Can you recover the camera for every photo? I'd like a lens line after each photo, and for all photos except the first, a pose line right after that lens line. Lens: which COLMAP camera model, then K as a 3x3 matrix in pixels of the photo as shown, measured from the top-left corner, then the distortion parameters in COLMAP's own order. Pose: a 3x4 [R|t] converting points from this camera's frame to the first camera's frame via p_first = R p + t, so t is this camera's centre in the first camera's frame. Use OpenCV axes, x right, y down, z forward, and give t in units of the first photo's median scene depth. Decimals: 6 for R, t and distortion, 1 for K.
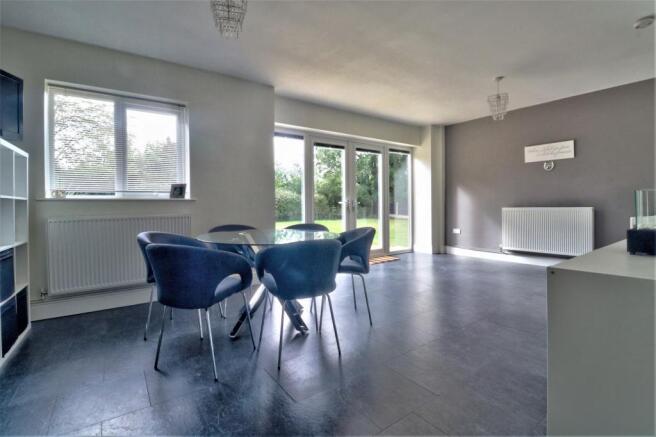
lens RADIAL K [[303.7, 0, 335.3], [0, 303.7, 209.6], [0, 0, 1]] dist [0.000879, -0.000321]
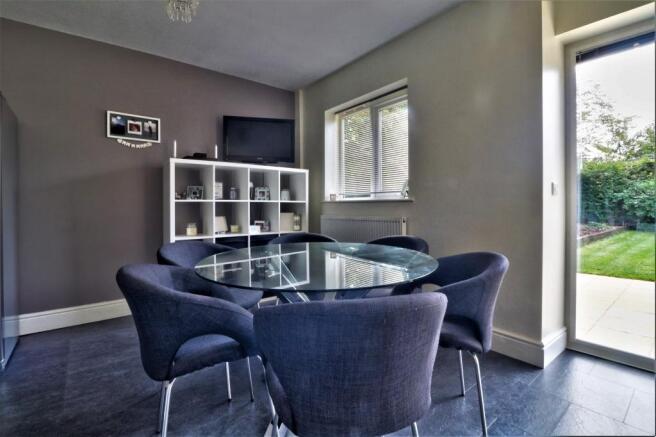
lens RADIAL K [[303.7, 0, 335.3], [0, 303.7, 209.6], [0, 0, 1]] dist [0.000879, -0.000321]
pose [[0.055610, 0.018926, -0.998273, 0.374513], [-0.015051, 0.999723, 0.018115, -0.022230], [0.998339, 0.014018, 0.055879, 0.916582]]
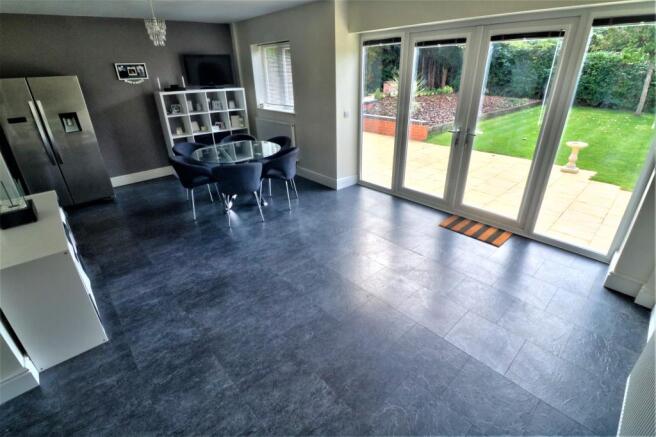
lens RADIAL K [[303.7, 0, 335.3], [0, 303.7, 209.6], [0, 0, 1]] dist [0.000879, -0.000321]
pose [[0.117114, 0.423316, -0.898381, 1.309211], [-0.002793, 0.904743, 0.425949, -0.290029], [0.993115, -0.047376, 0.107140, 1.215440]]
